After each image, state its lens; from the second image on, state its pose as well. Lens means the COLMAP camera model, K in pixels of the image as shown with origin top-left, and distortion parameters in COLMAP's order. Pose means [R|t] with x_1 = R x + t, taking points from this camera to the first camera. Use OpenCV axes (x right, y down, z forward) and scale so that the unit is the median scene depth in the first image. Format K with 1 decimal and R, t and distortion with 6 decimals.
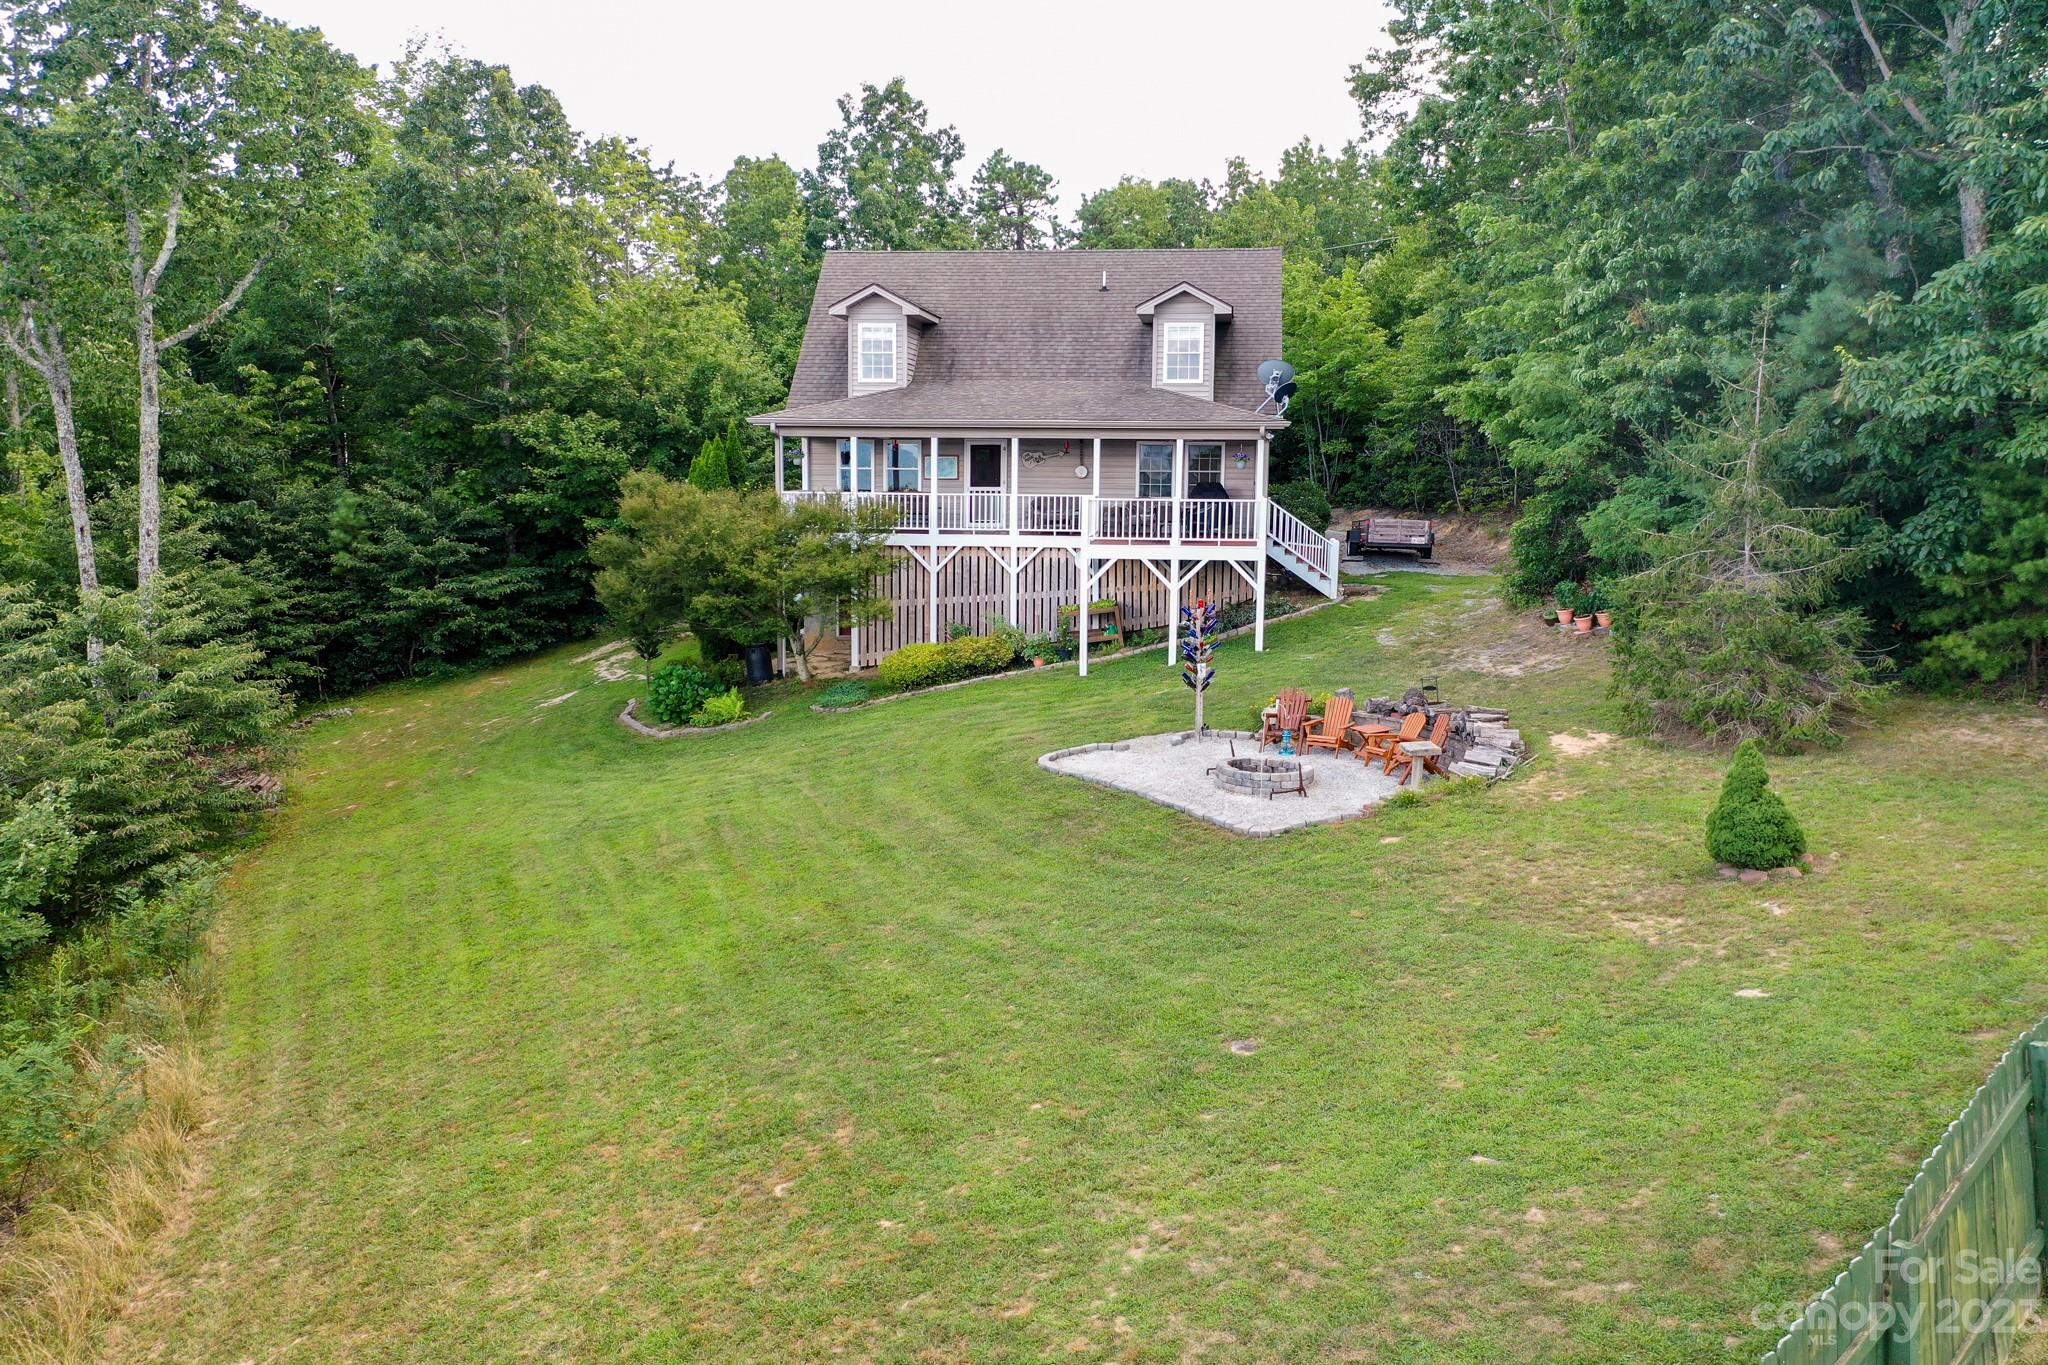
lens RADIAL K [[1692.1, 0, 1028.1], [0, 1692.1, 737.3], [0, 0, 1]] dist [0.009986, 0.005810]
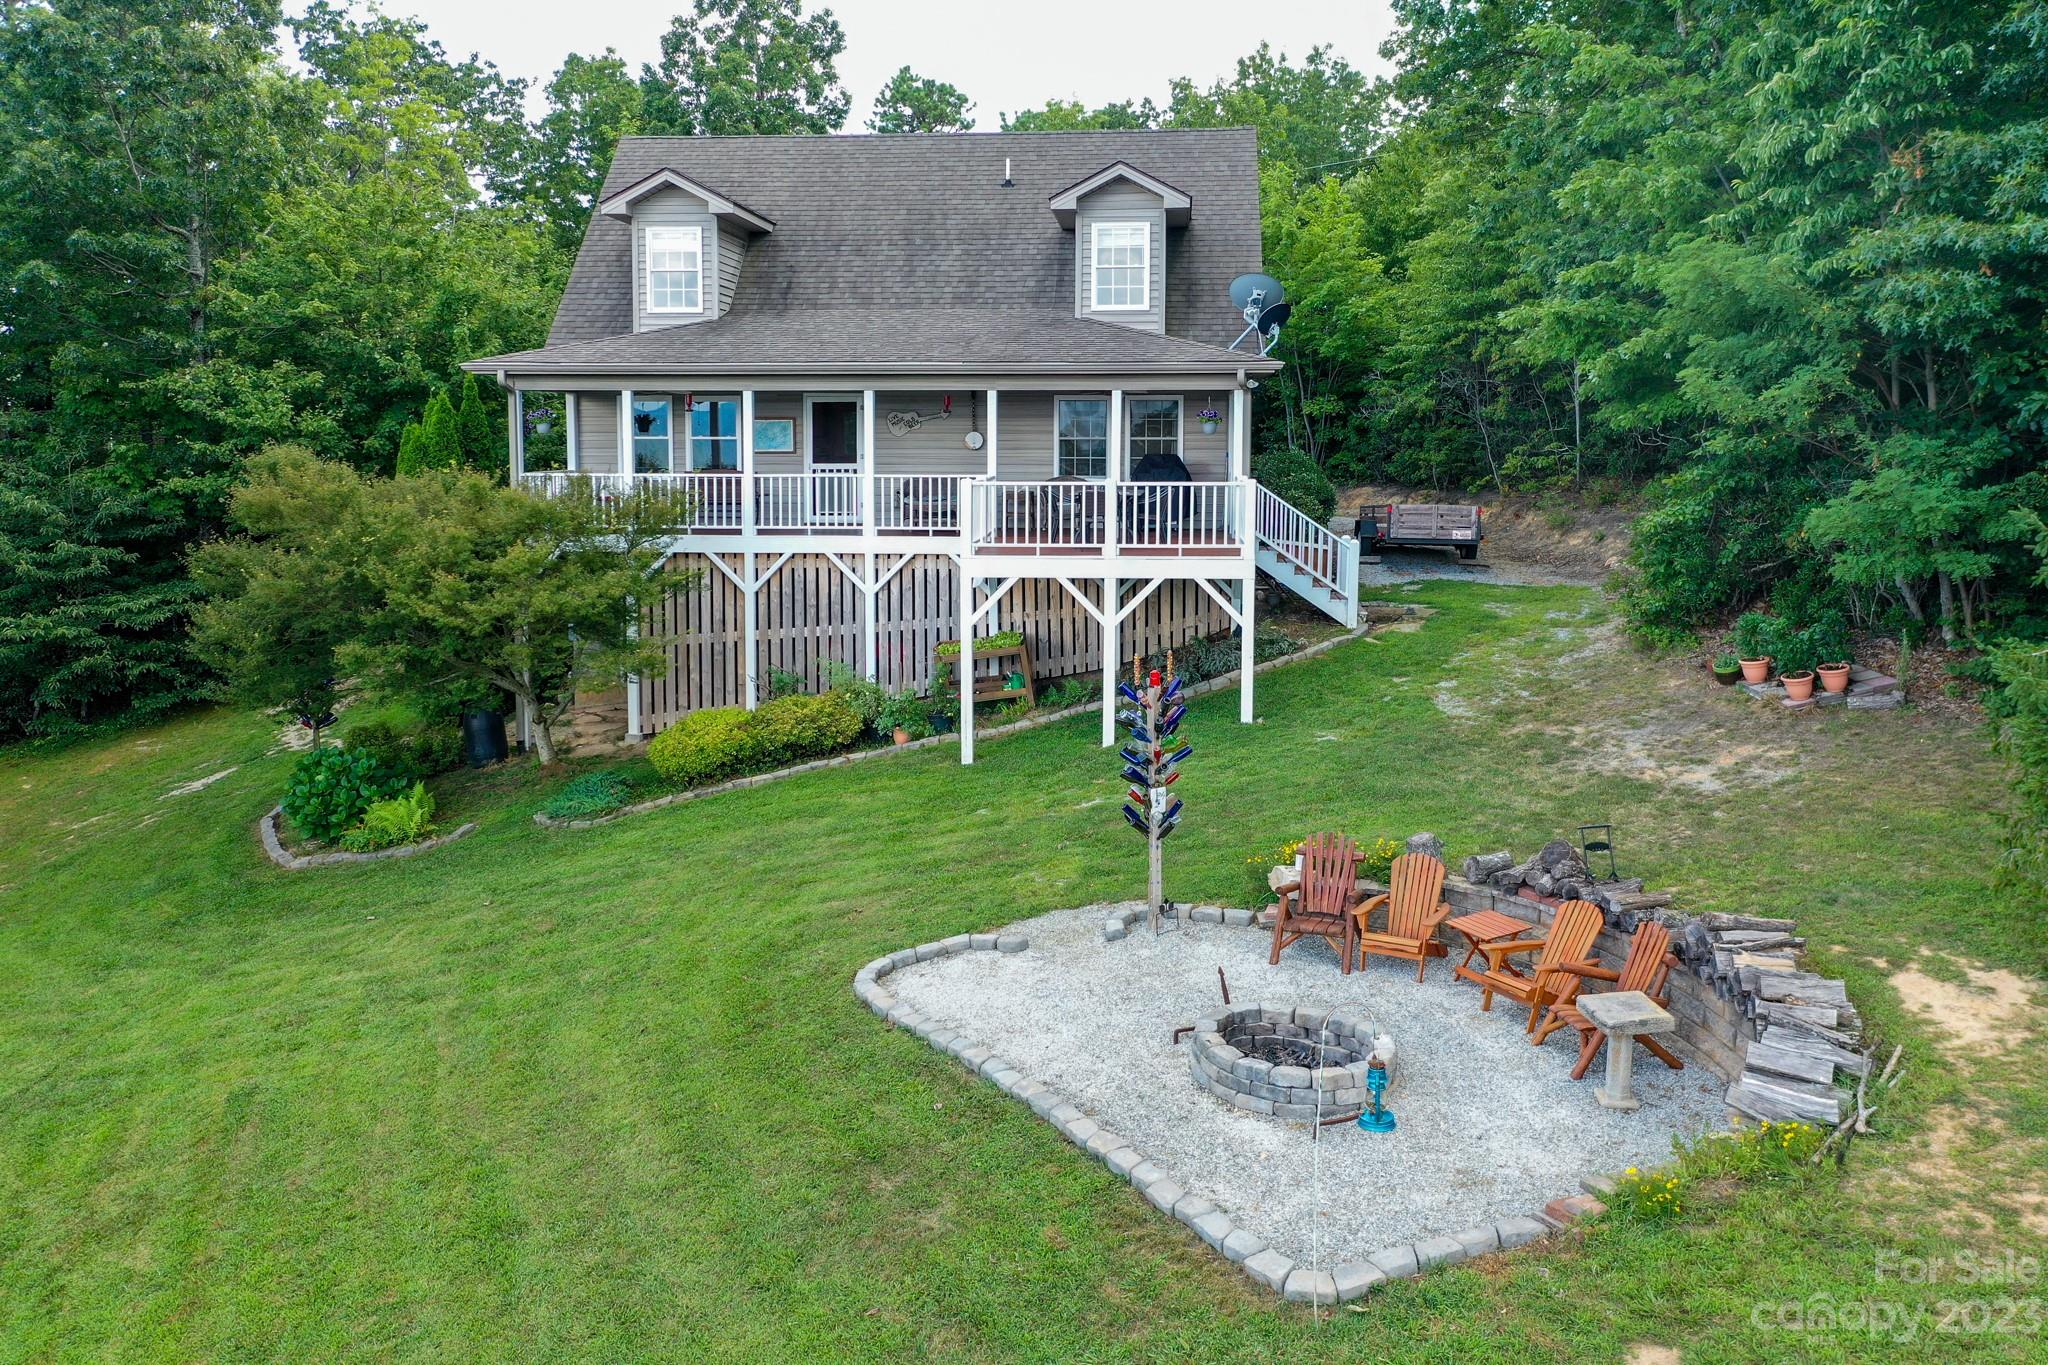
lens RADIAL K [[1678.5, 0, 1036.9], [0, 1678.5, 634.9], [0, 0, 1]] dist [0.011374, 0.011514]
pose [[0.999302, -0.012301, 0.035272, 0.033214], [0.013746, 0.999064, -0.041018, -0.052304], [-0.034734, 0.041474, 0.998536, 0.339219]]
